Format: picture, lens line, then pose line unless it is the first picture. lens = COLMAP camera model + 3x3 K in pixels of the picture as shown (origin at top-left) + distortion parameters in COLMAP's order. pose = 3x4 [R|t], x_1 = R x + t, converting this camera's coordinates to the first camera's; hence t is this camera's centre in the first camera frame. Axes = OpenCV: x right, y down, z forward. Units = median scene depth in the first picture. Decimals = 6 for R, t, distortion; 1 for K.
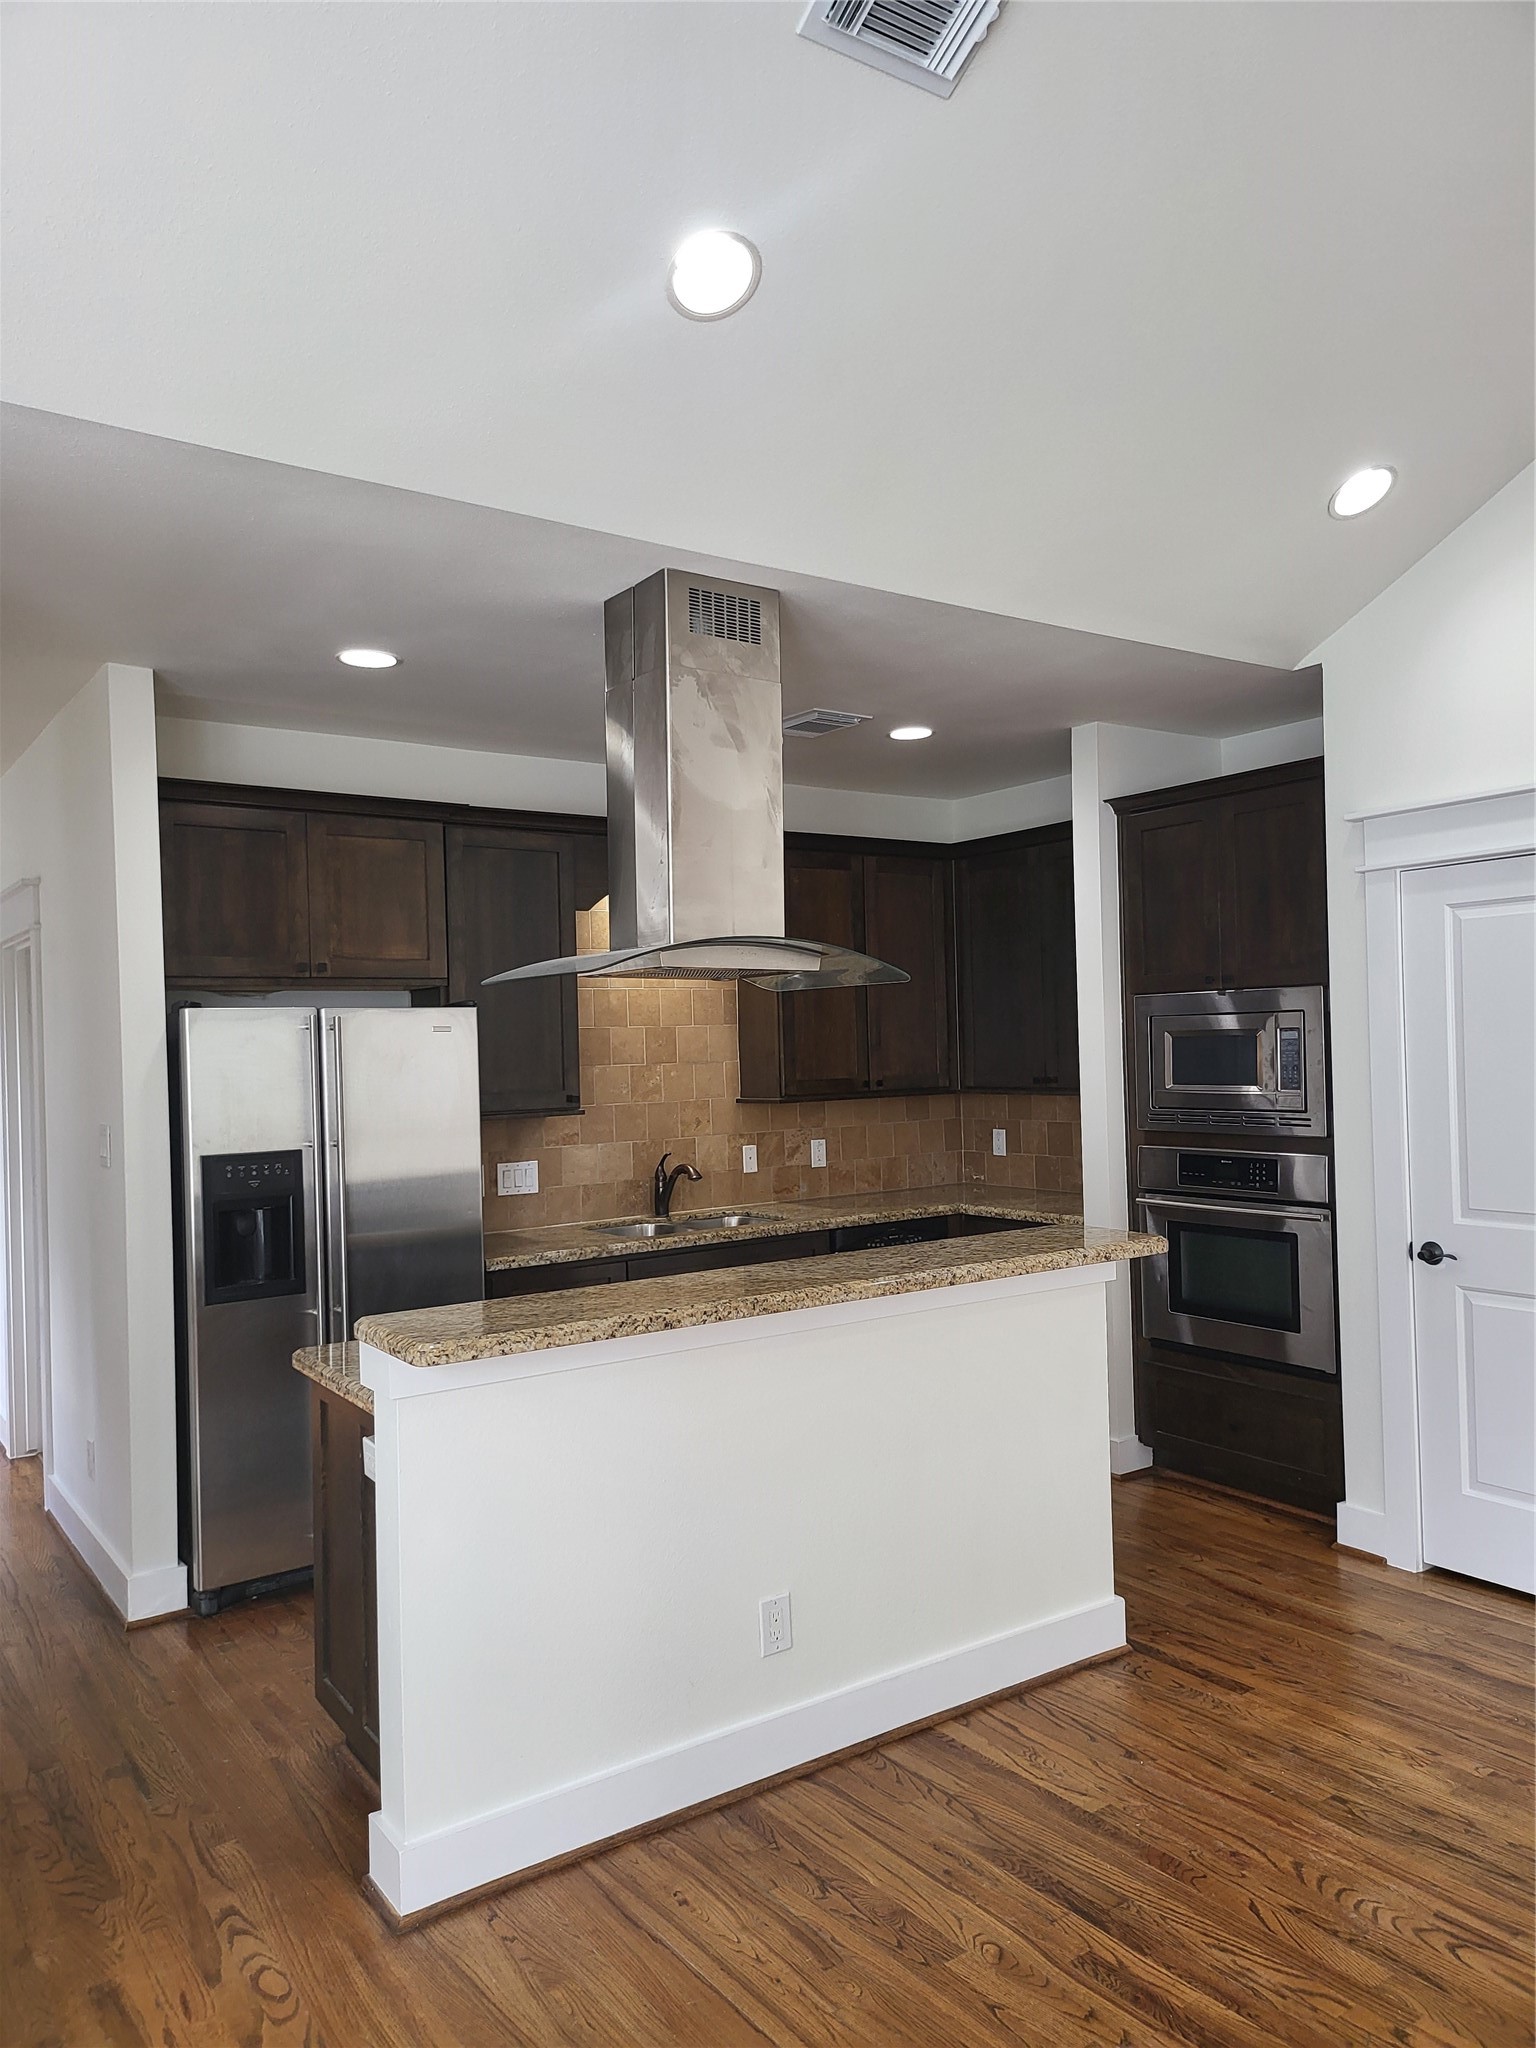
lens RADIAL K [[1460.9, 0, 764.8], [0, 1460.9, 1053.9], [0, 0, 1]] dist [0.068744, -0.073419]
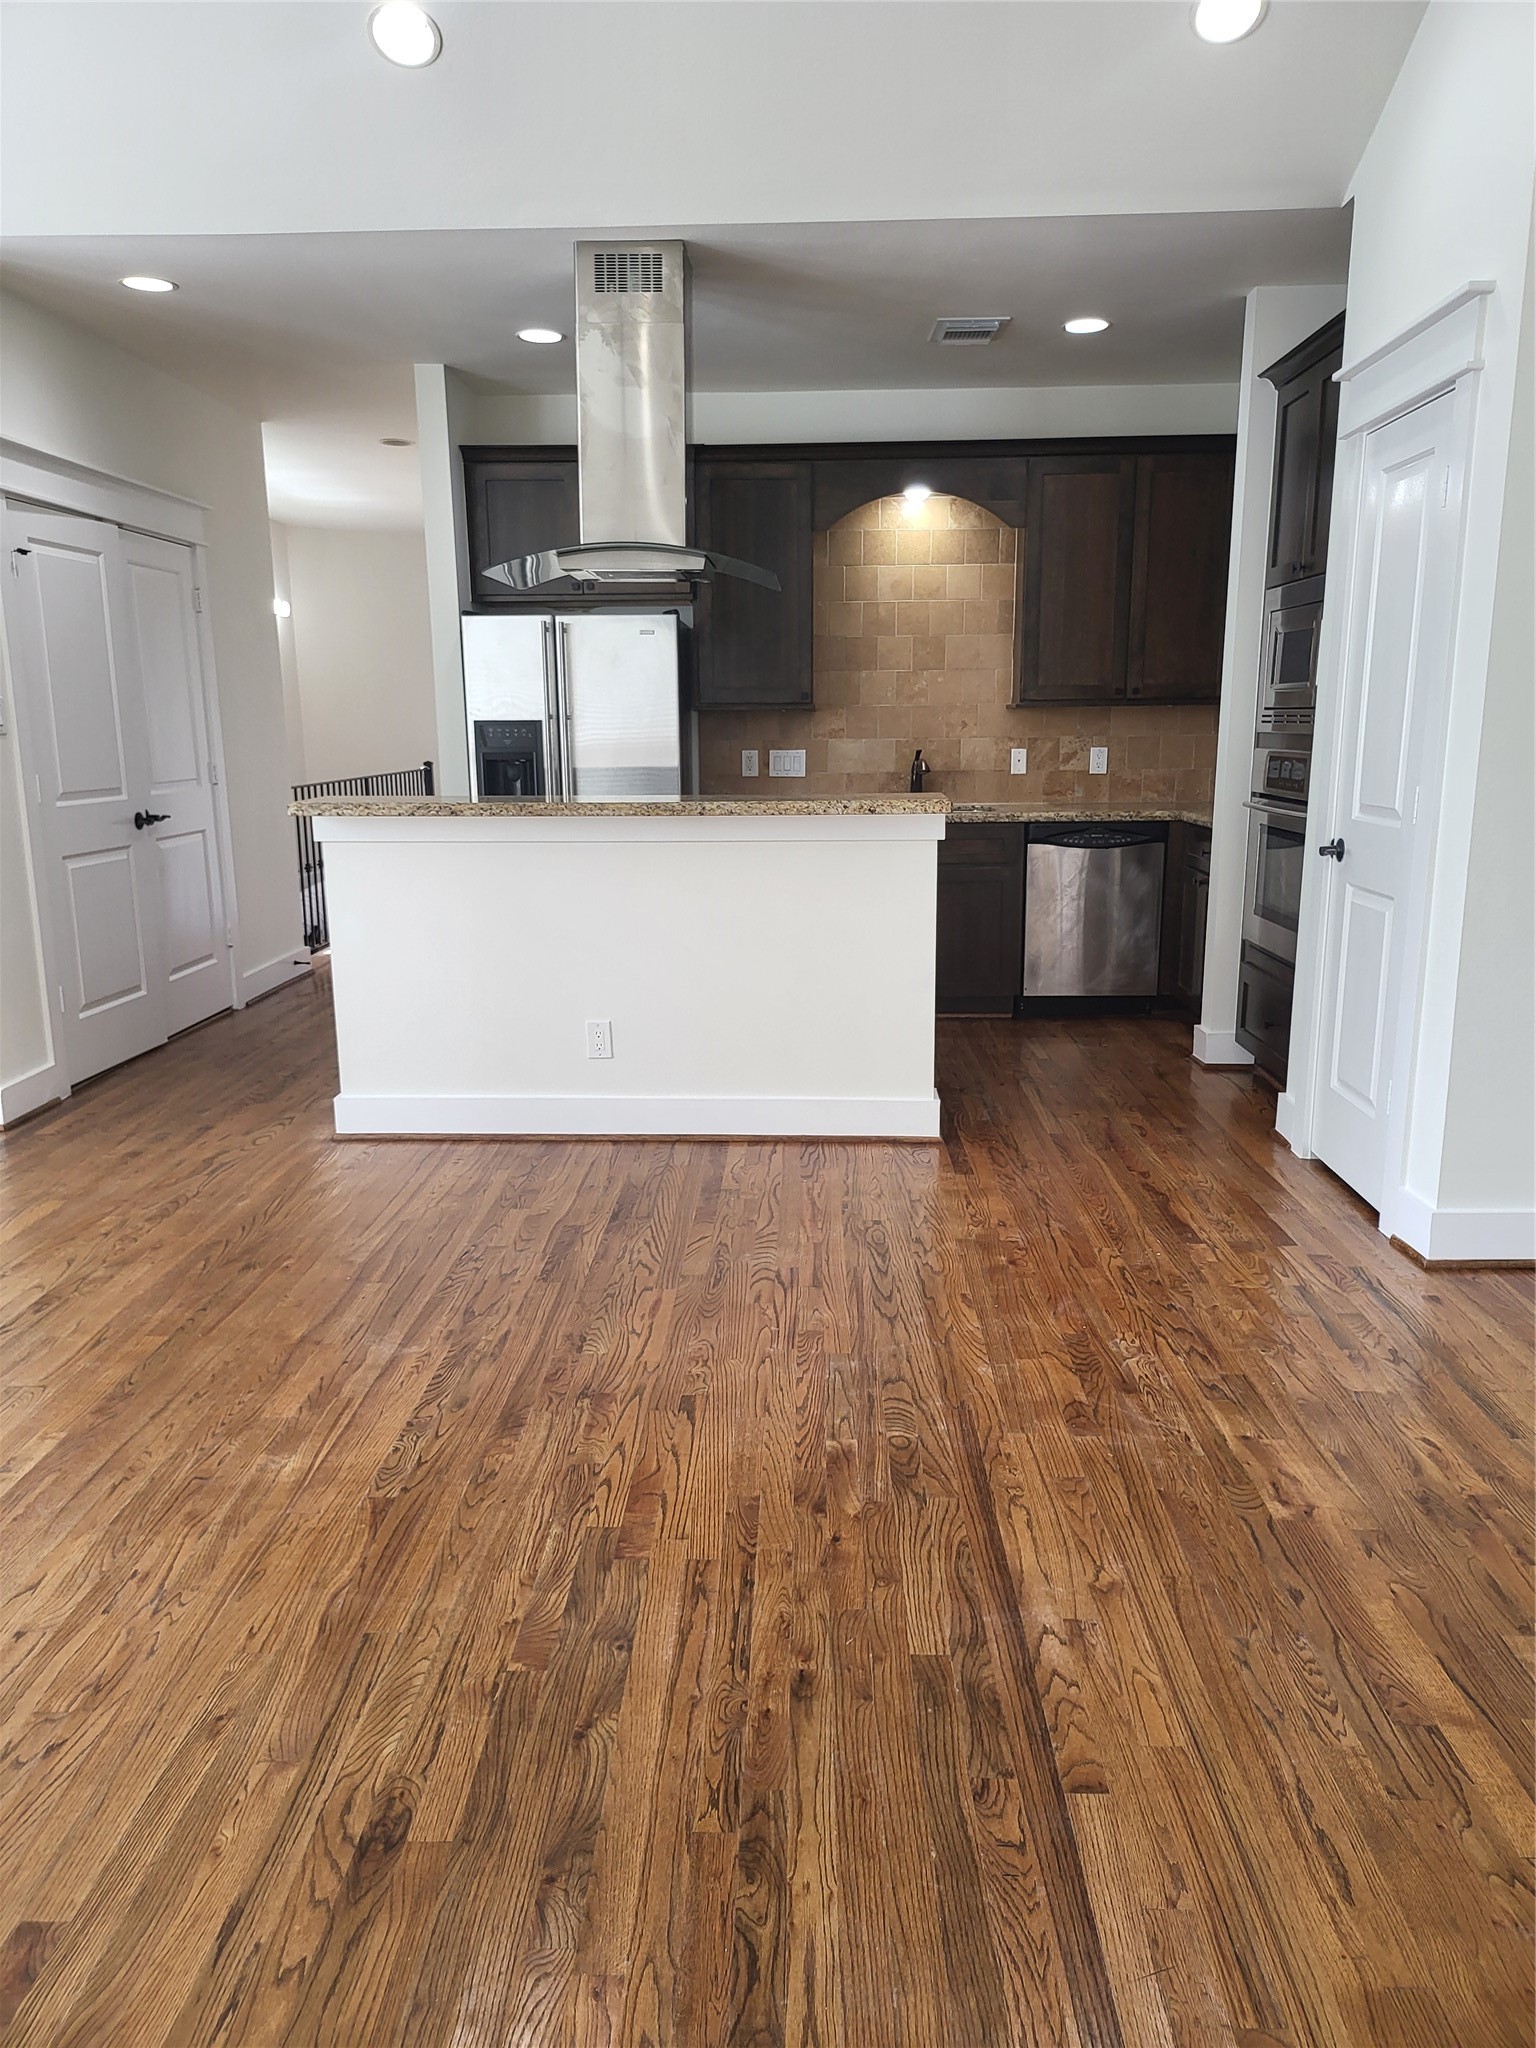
lens RADIAL K [[1460.9, 0, 764.8], [0, 1460.9, 1053.9], [0, 0, 1]] dist [0.068744, -0.073419]
pose [[0.792496, 0.156634, -0.589420, 0.727265], [-0.017436, 0.971881, 0.234827, 0.041085], [0.609628, -0.175822, 0.772942, -0.019178]]
